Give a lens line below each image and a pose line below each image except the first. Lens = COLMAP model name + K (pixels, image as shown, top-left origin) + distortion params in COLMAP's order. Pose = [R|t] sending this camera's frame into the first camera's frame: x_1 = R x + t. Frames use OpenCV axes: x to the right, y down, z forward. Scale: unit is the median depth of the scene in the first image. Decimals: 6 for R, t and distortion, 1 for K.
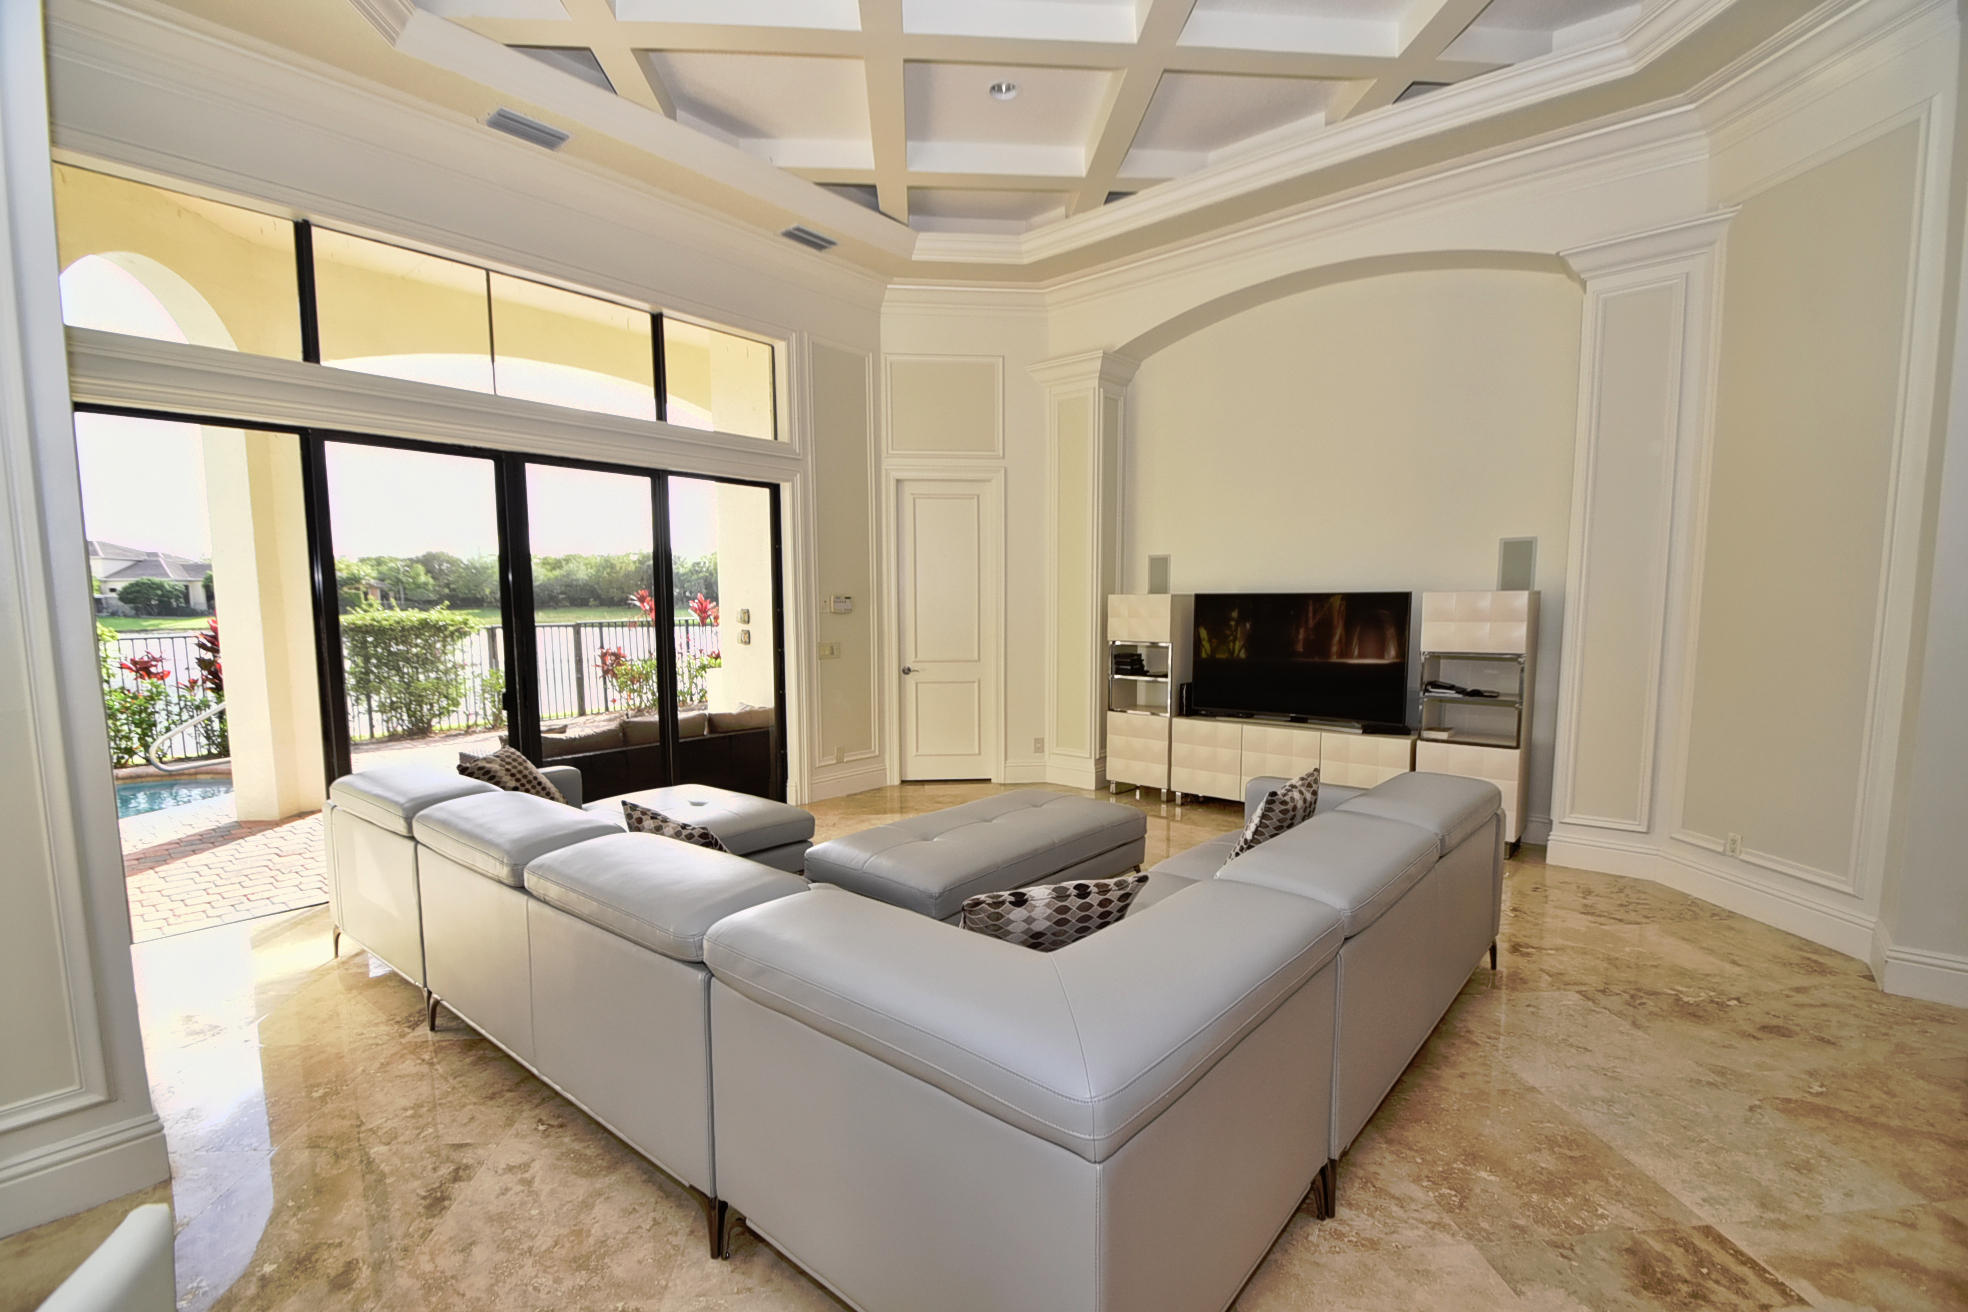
lens RADIAL K [[858.3, 0, 989.0], [0, 858.3, 693.8], [0, 0, 1]] dist [0.009110, -0.015928]
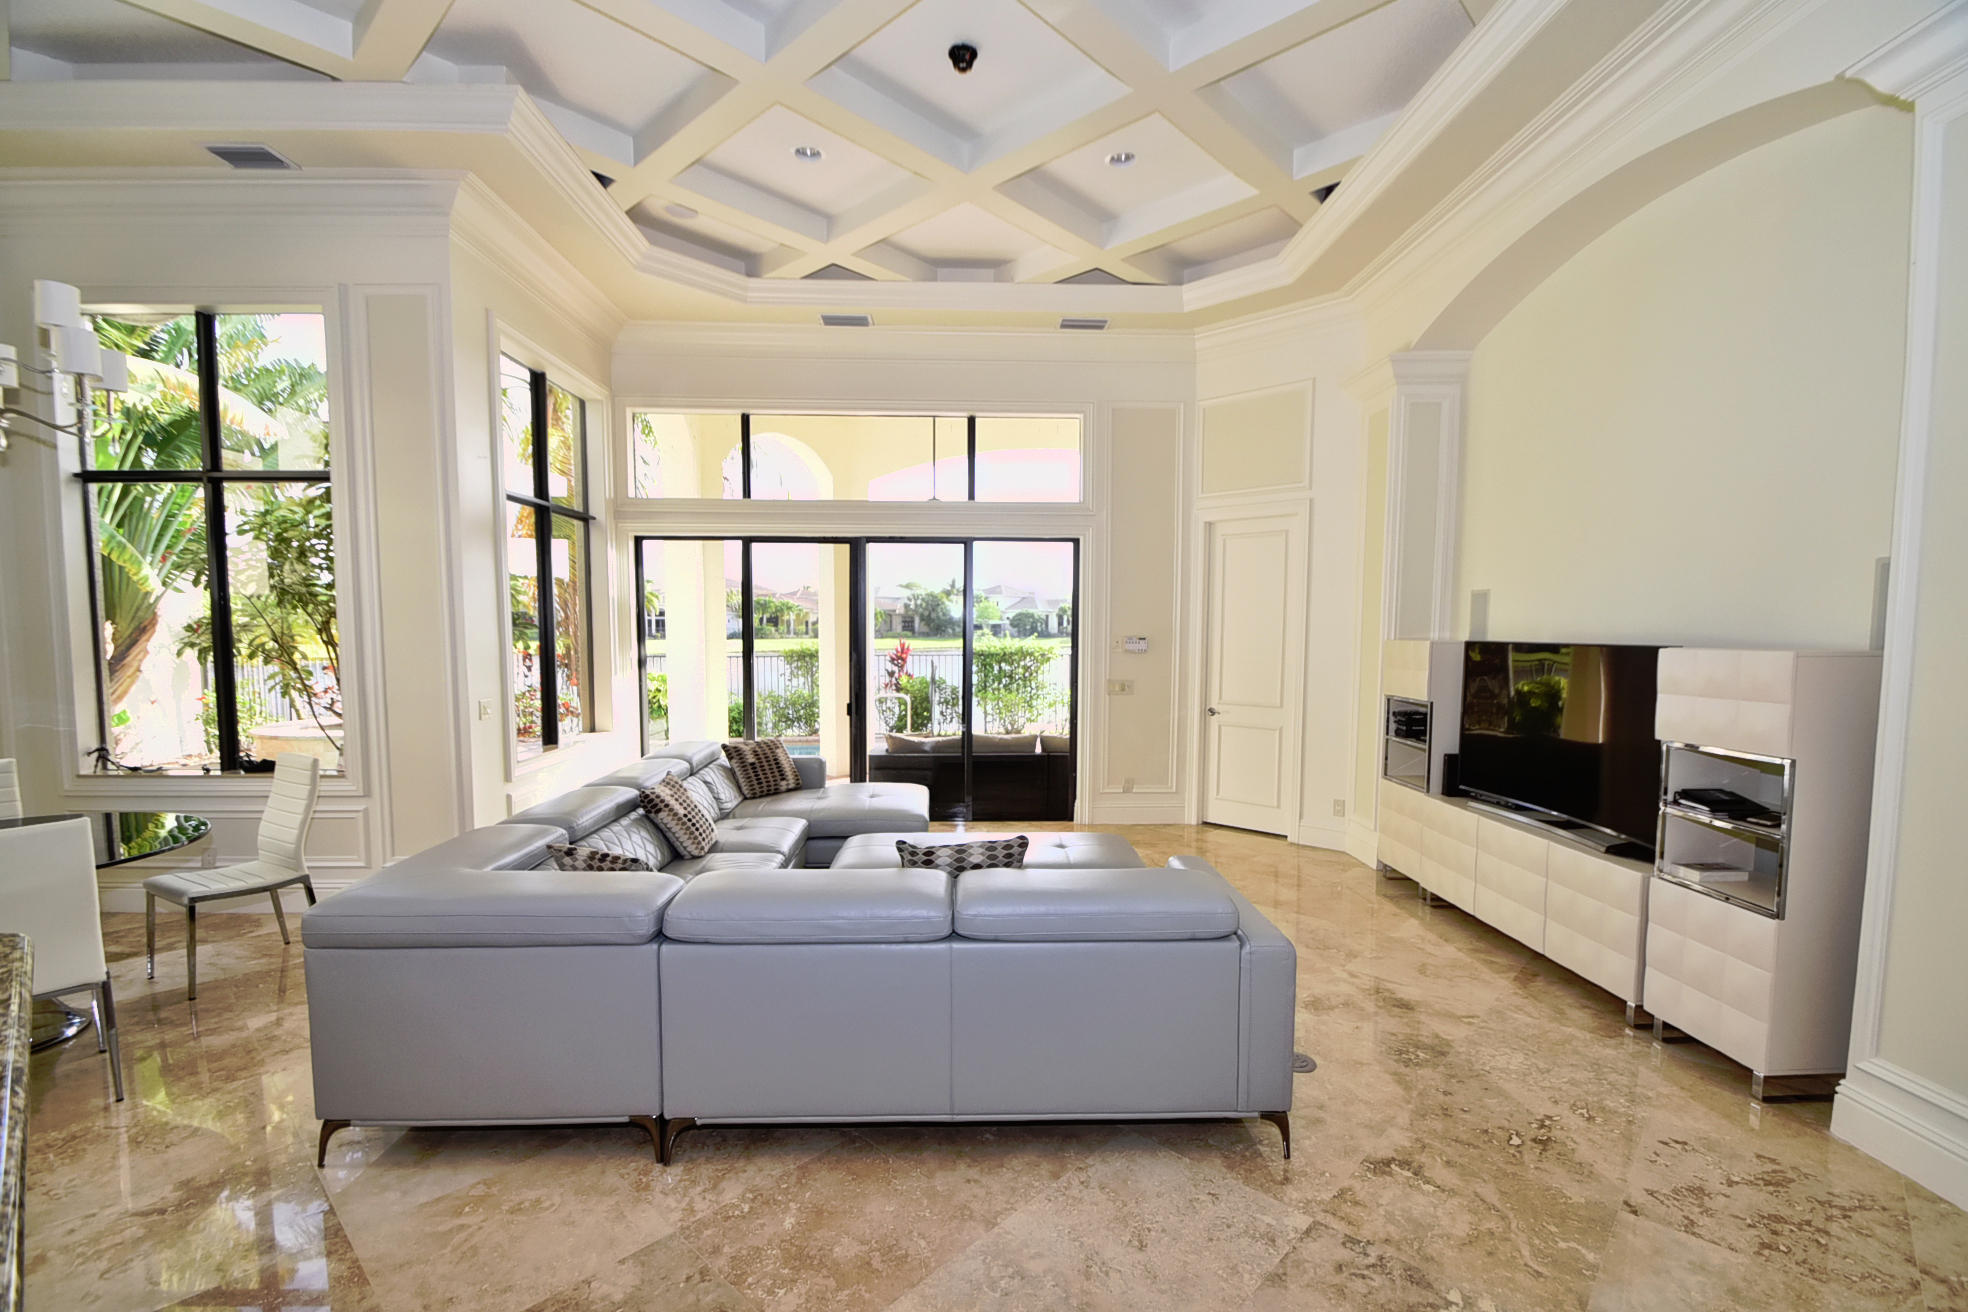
lens RADIAL K [[858.3, 0, 989.0], [0, 858.3, 693.8], [0, 0, 1]] dist [0.009110, -0.015928]
pose [[0.675243, 0.061650, -0.735014, 0.549567], [-0.084568, 0.996400, 0.005883, -0.037657], [0.732731, 0.058186, 0.678026, 0.162843]]
